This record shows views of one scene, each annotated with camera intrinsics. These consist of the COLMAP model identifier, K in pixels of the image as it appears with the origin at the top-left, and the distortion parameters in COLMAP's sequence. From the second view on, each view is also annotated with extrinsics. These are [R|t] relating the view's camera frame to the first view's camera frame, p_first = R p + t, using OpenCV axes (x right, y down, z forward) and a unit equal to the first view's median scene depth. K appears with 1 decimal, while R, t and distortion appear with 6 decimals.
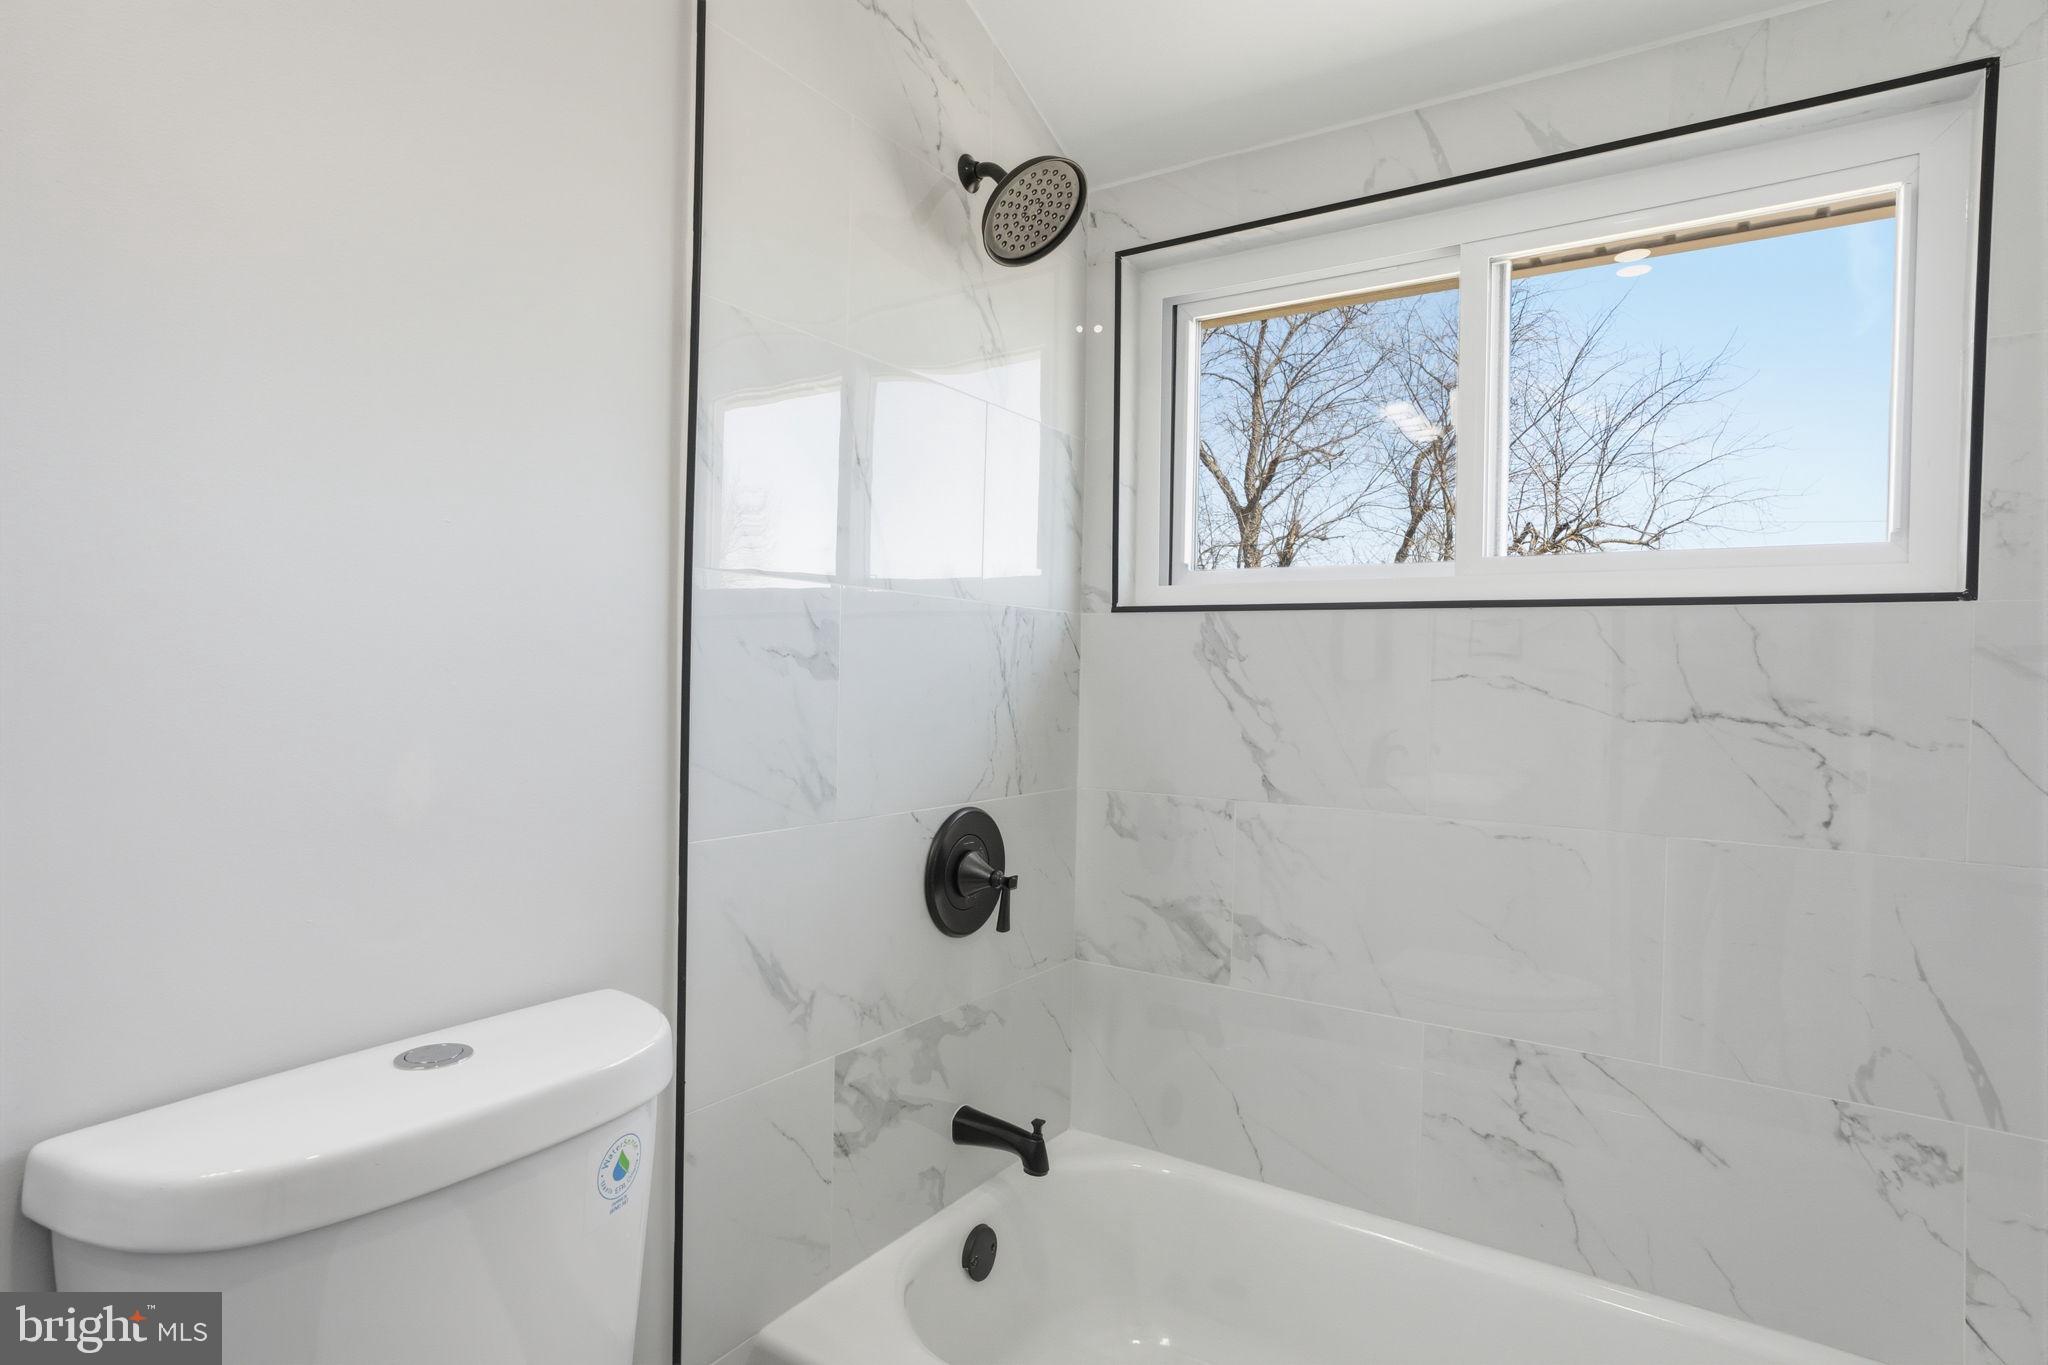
lens RADIAL K [[1064.8, 0, 1007.6], [0, 1064.8, 680.0], [0, 0, 1]] dist [-0.029680, 0.021830]
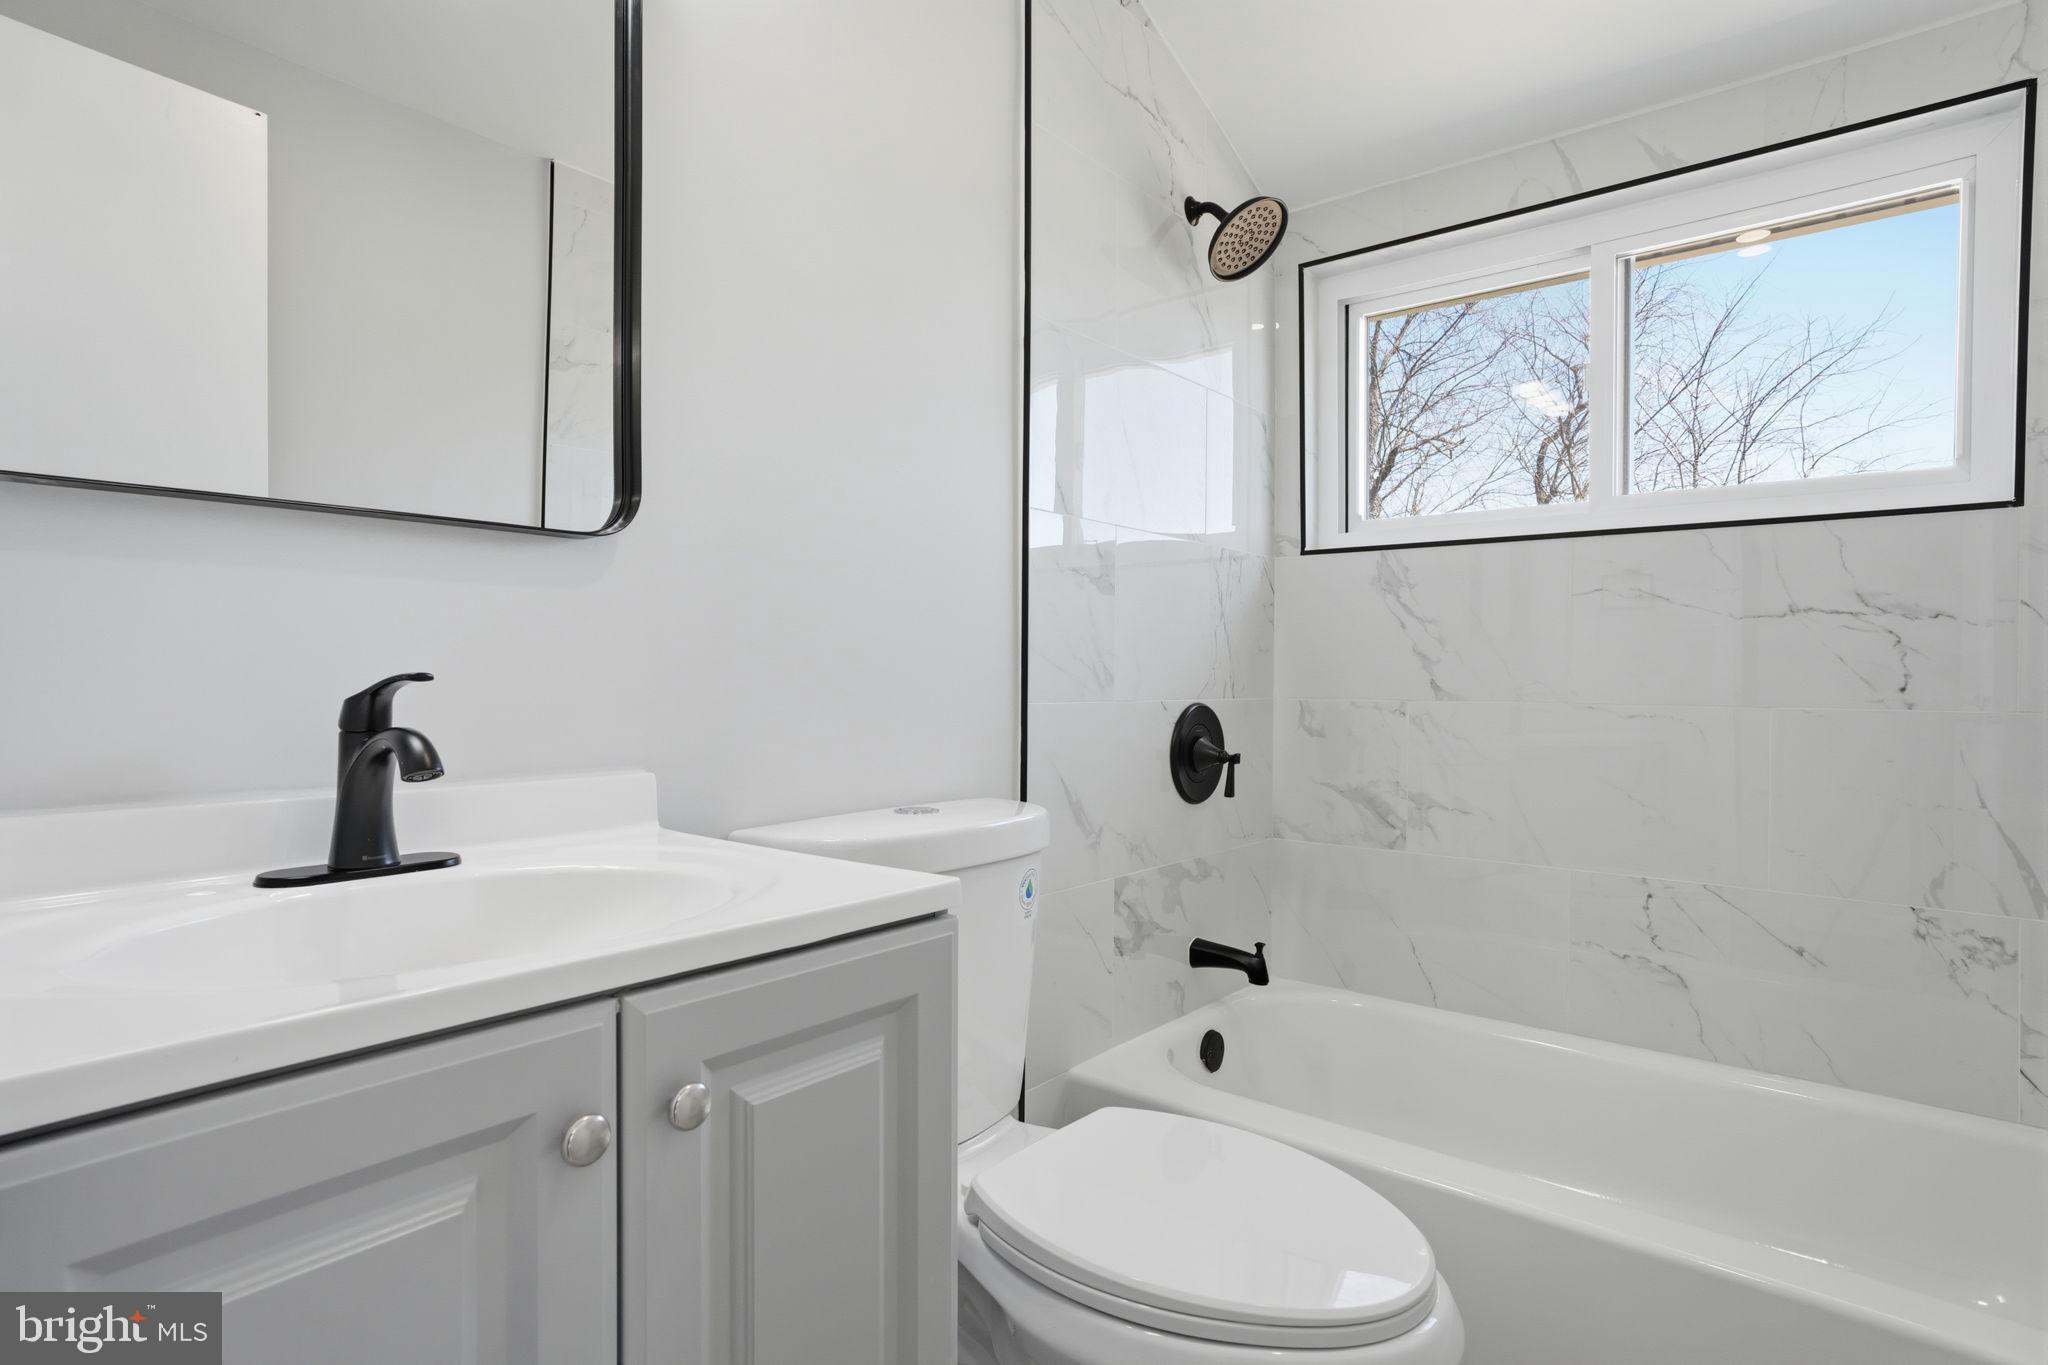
lens RADIAL K [[1064.8, 0, 1009.4], [0, 1064.8, 685.5], [0, 0, 1]] dist [-0.029680, 0.021830]
pose [[0.994848, -0.015493, -0.100183, -0.140036], [0.015596, 0.999878, 0.000253, 0.097814], [0.100167, -0.001814, 0.994969, -0.314520]]
